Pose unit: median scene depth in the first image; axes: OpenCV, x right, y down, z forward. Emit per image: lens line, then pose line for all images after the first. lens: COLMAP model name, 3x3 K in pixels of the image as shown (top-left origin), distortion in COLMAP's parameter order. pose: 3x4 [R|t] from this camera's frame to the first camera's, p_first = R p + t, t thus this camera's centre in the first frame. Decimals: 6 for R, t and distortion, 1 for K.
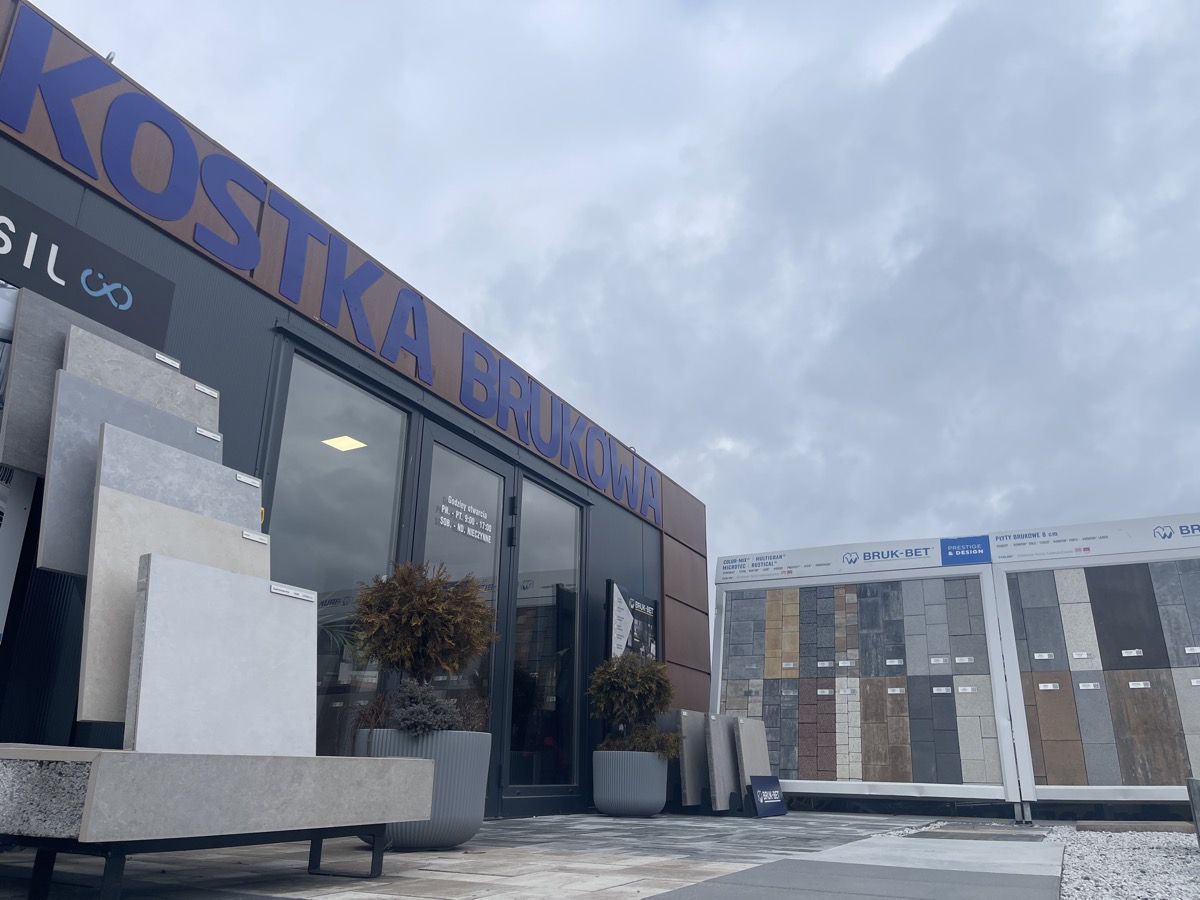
lens RADIAL K [[882.6, 0, 612.2], [0, 882.6, 466.6], [0, 0, 1]] dist [0.078789, -0.103830]
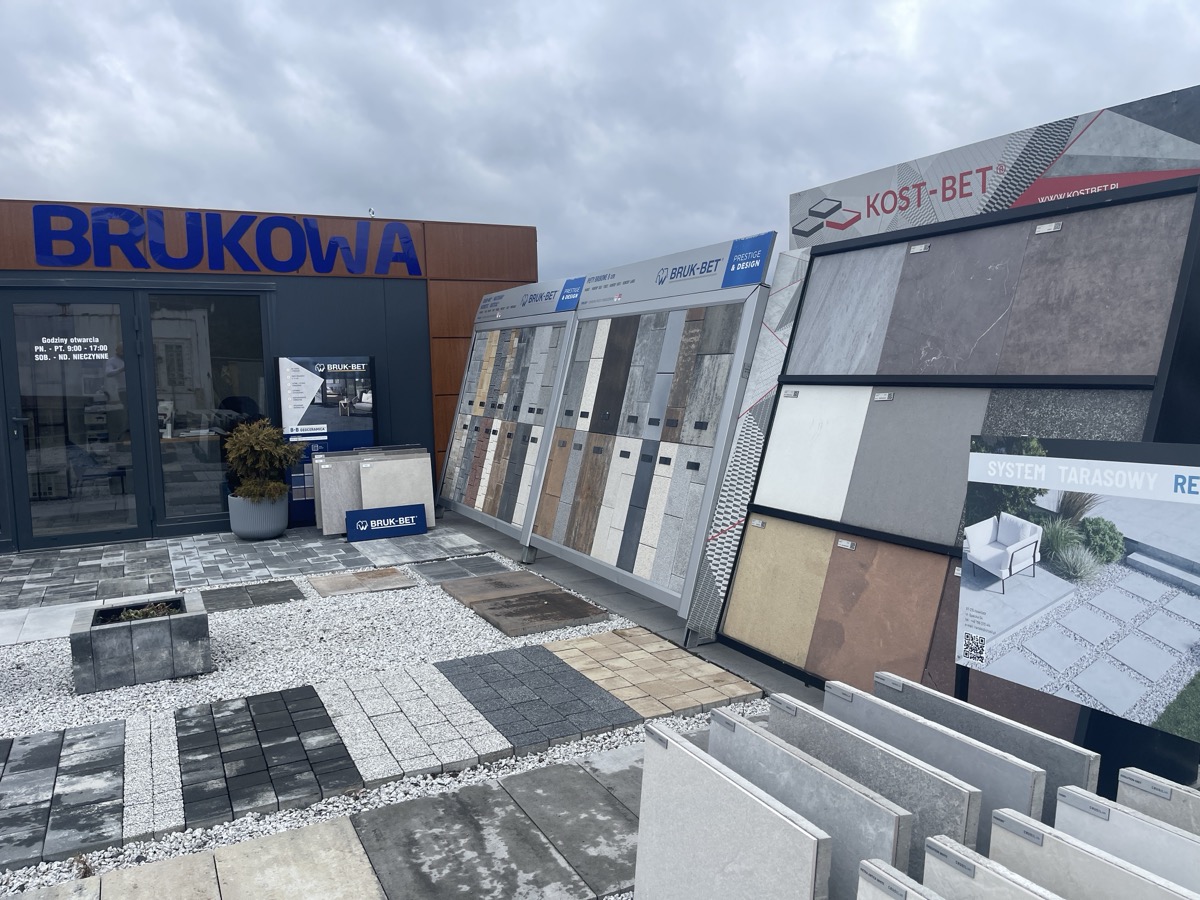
lens RADIAL K [[882.6, 0, 601.5], [0, 882.6, 444.0], [0, 0, 1]] dist [0.078789, -0.103830]
pose [[0.816381, 0.022558, -0.577073, 1.317385], [0.216658, 0.914291, 0.342245, -0.103652], [0.535333, -0.404430, 0.741522, 0.337471]]
